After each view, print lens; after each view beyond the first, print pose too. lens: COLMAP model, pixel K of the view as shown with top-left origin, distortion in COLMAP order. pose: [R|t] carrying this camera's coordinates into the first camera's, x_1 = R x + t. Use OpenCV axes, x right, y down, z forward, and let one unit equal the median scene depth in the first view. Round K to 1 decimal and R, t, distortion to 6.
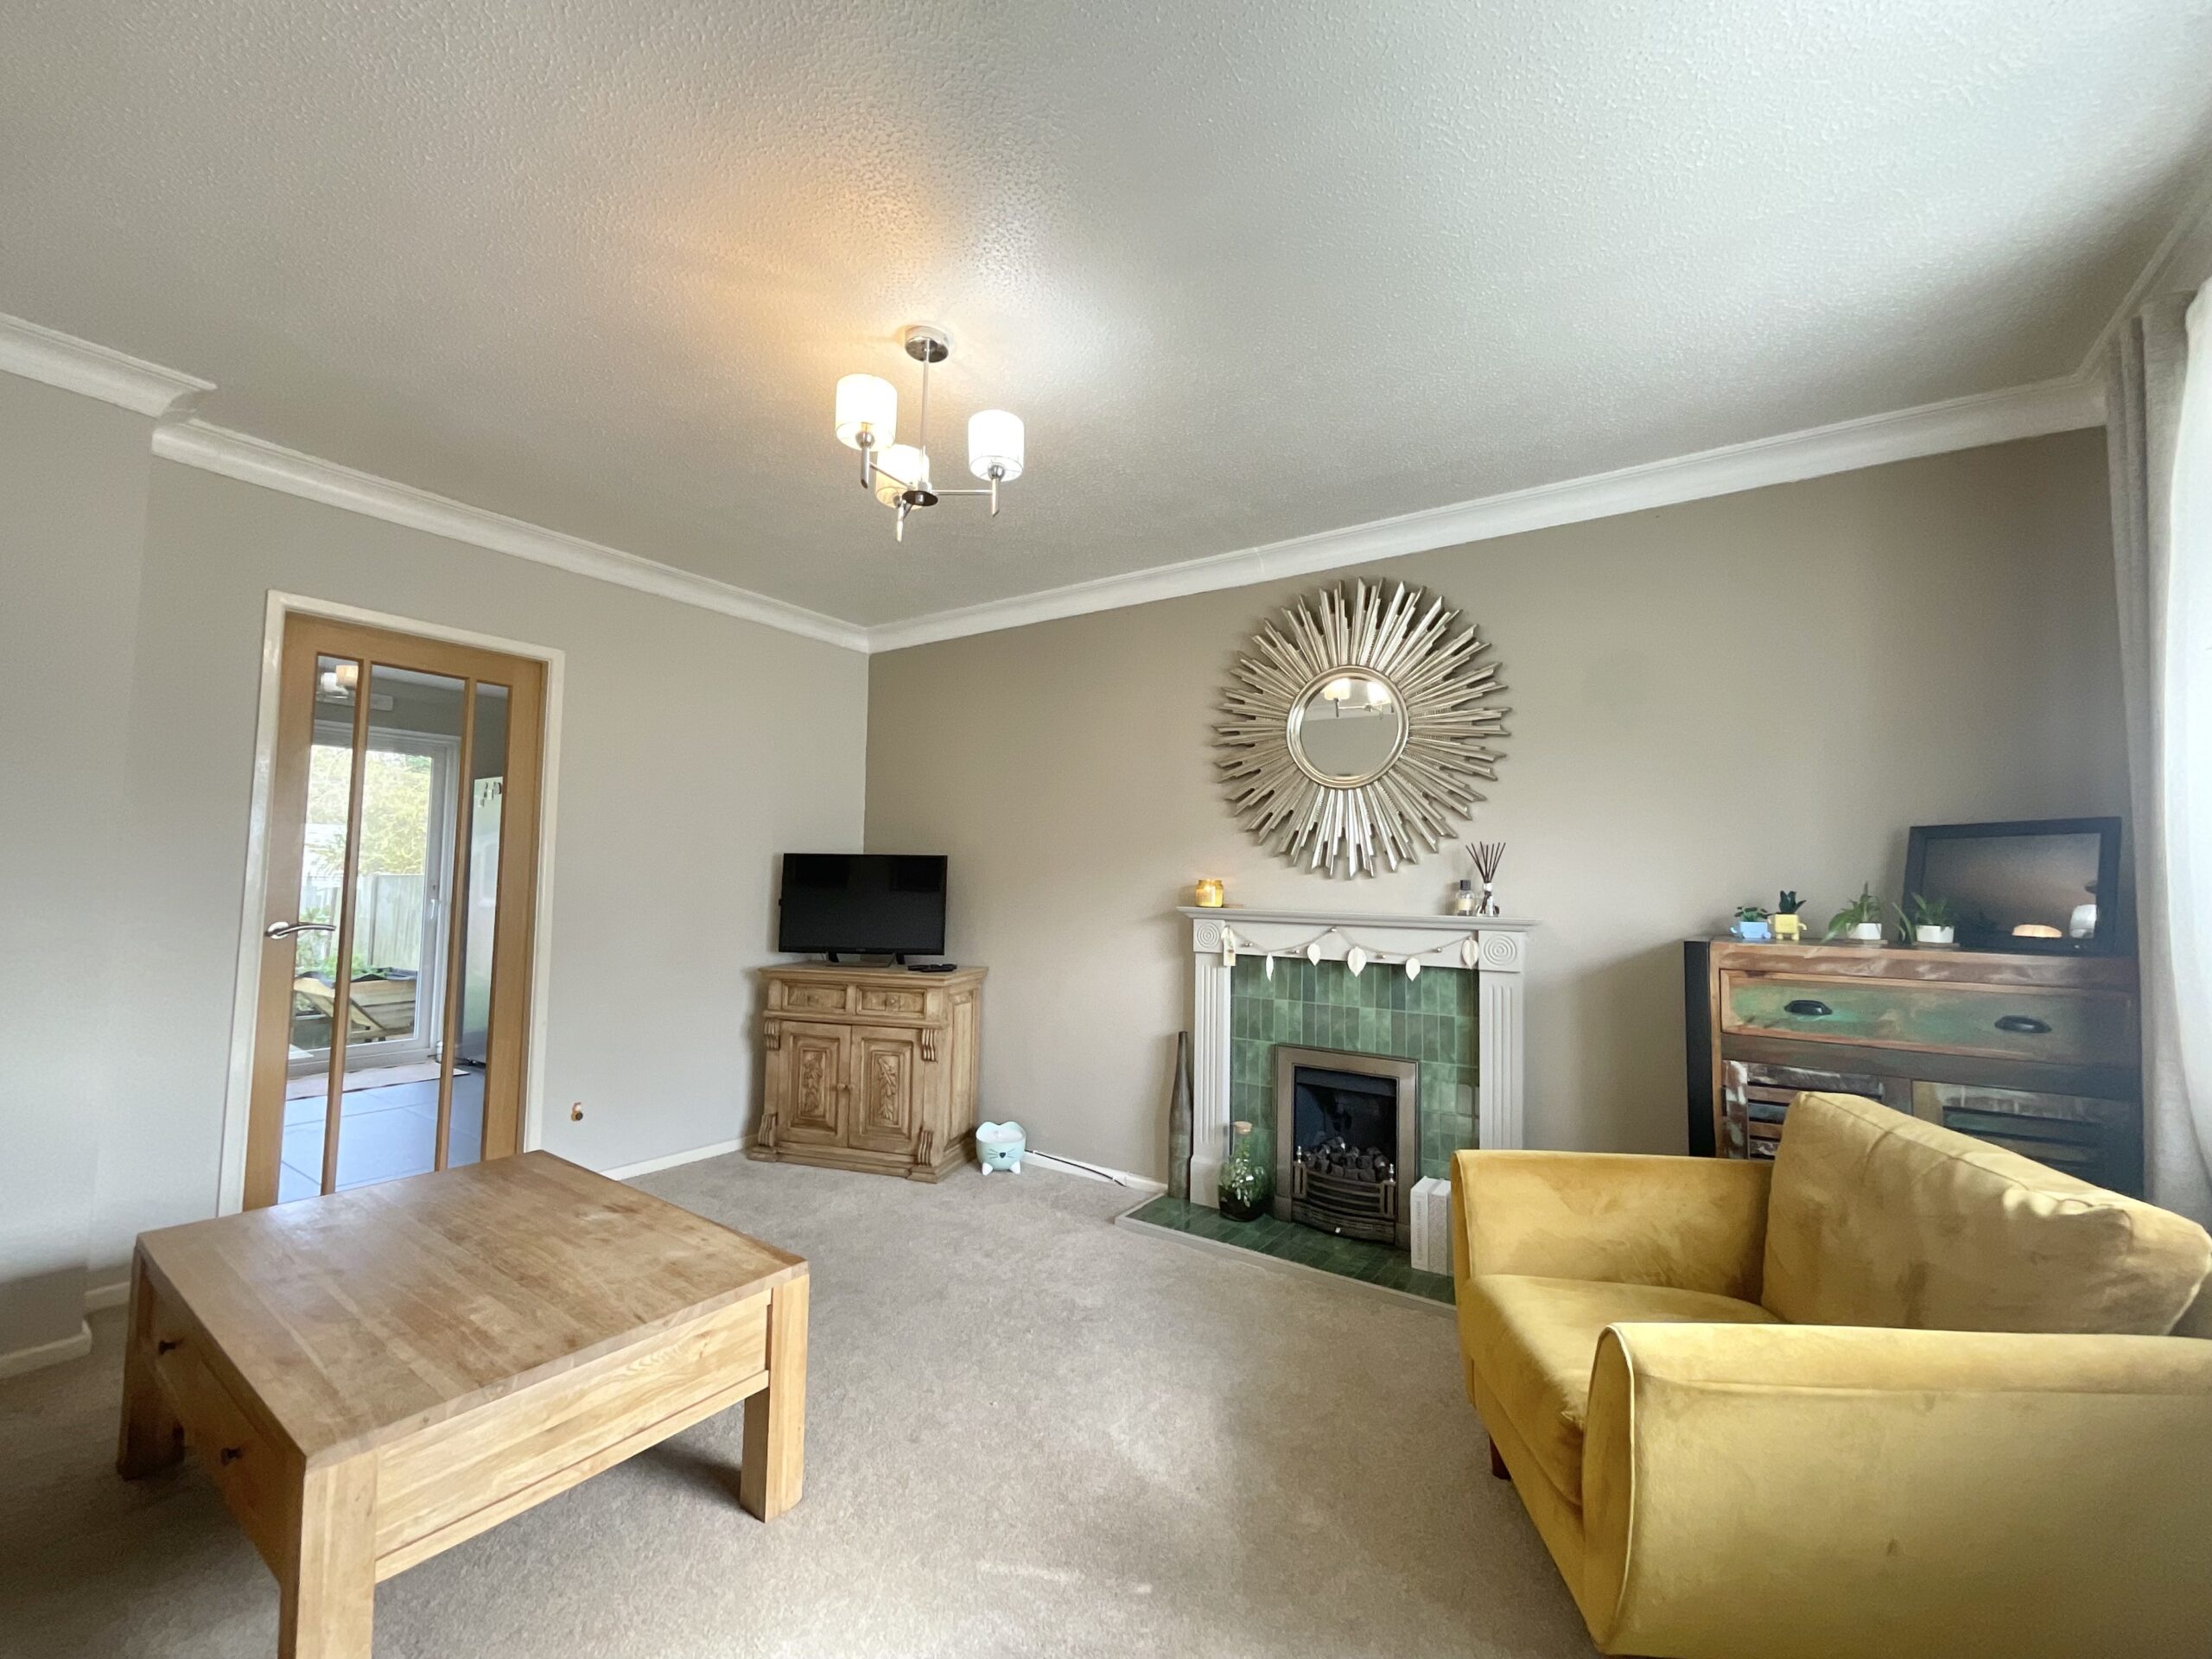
lens RADIAL K [[901.2, 0, 1106.0], [0, 901.2, 829.5], [0, 0, 1]] dist [-0.001830, 0.000364]
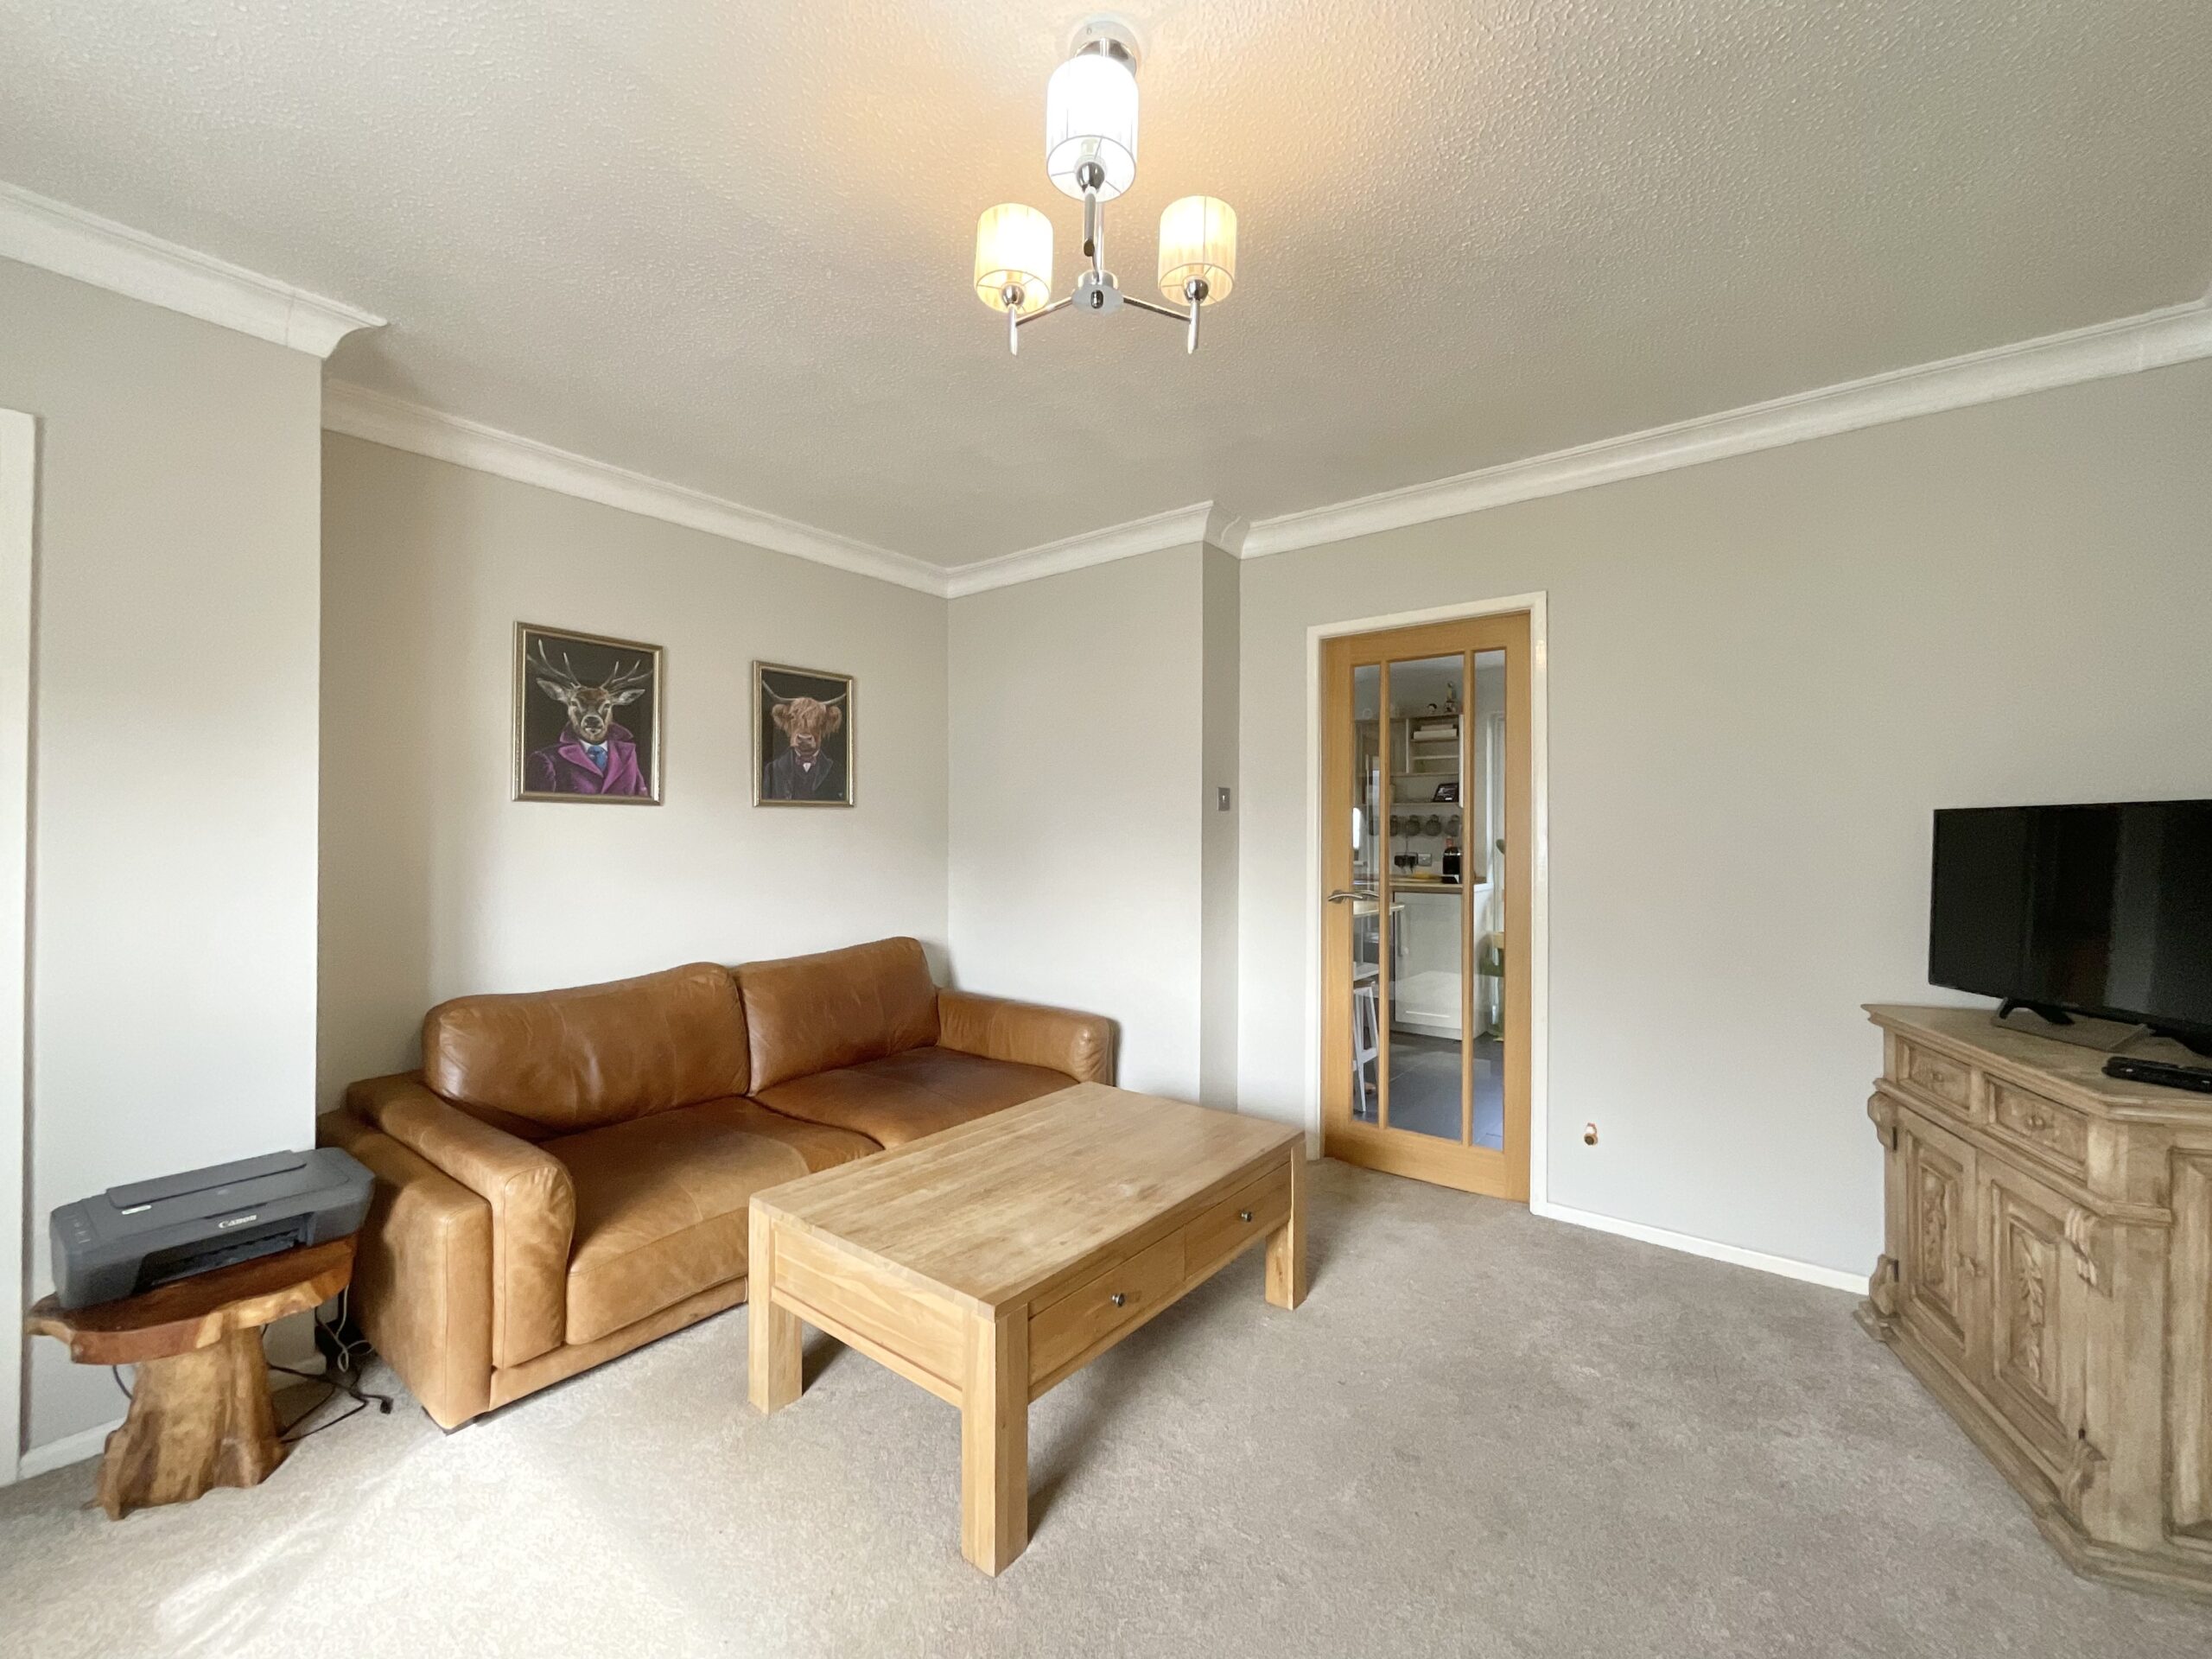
lens RADIAL K [[901.2, 0, 1106.0], [0, 901.2, 829.5], [0, 0, 1]] dist [-0.001830, 0.000364]
pose [[-0.051273, -0.024653, -0.998380, 0.425008], [0.057886, 0.997941, -0.027615, 0.044666], [0.997006, -0.059209, -0.049740, 0.946147]]
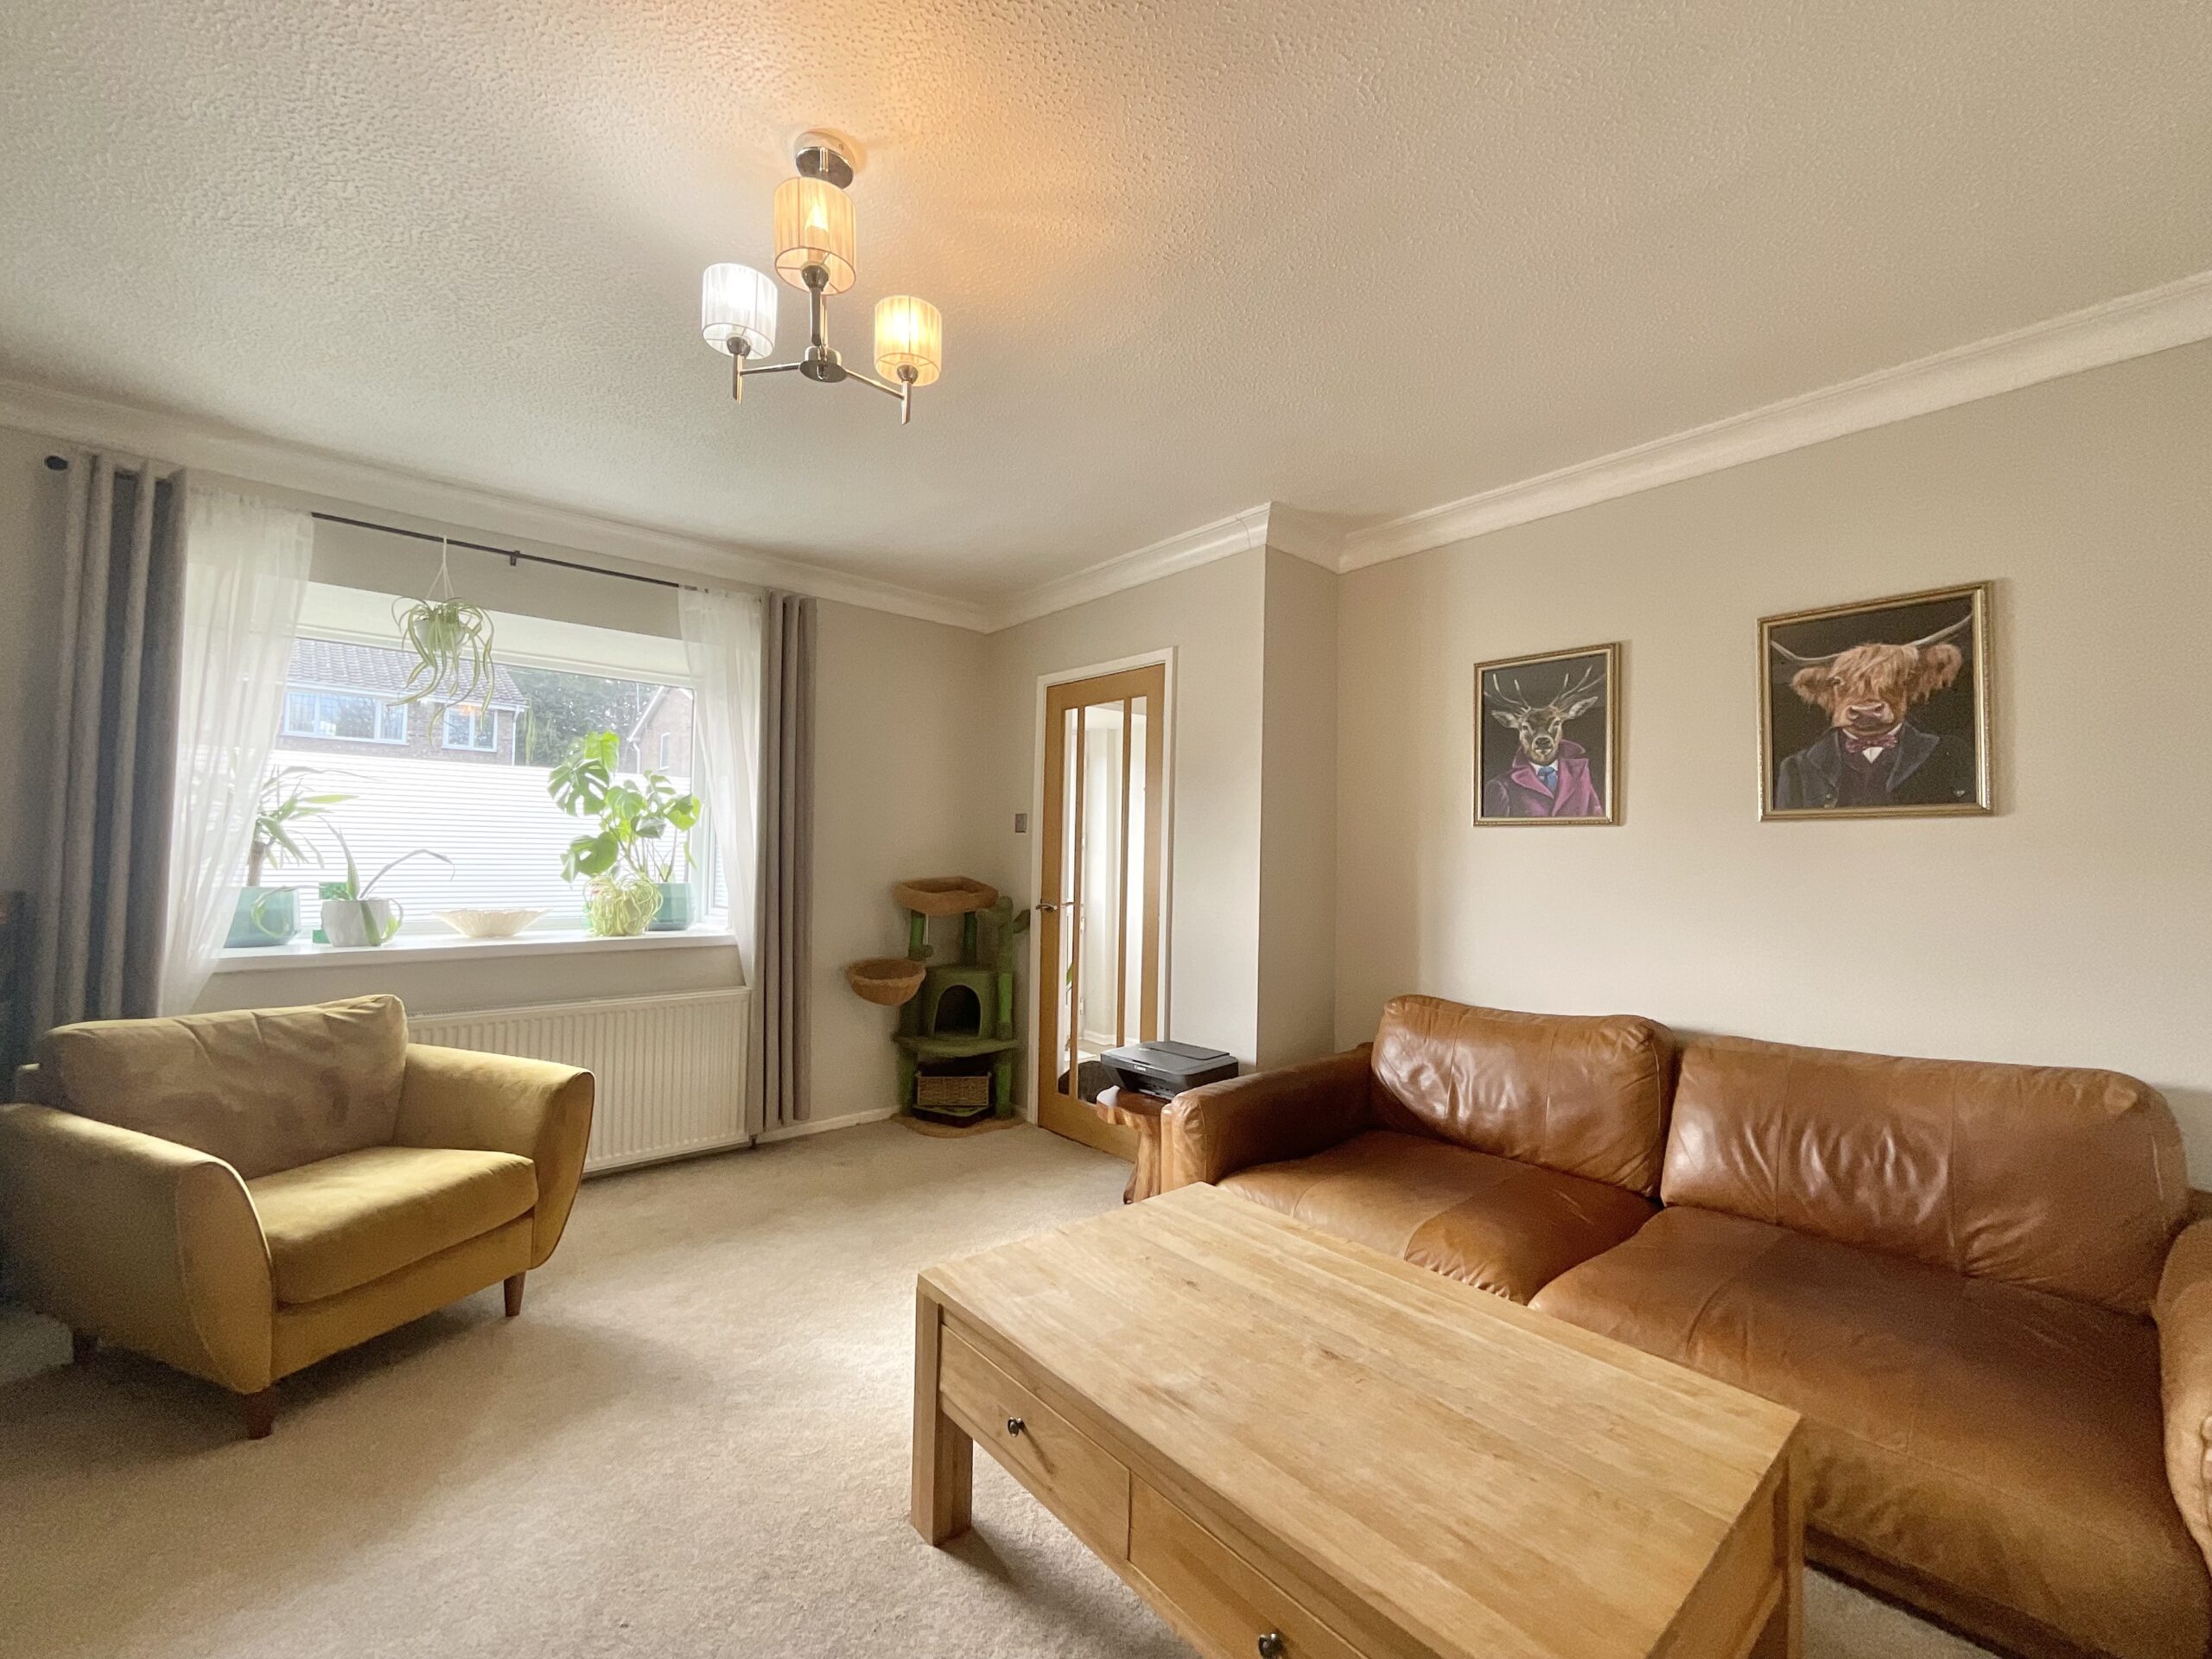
lens RADIAL K [[901.2, 0, 1106.0], [0, 901.2, 829.5], [0, 0, 1]] dist [-0.001830, 0.000364]
pose [[-0.970231, -0.025915, 0.240790, -0.593190], [-0.047965, 0.995125, -0.086169, 0.071887], [-0.237384, -0.095153, -0.966745, 1.535937]]
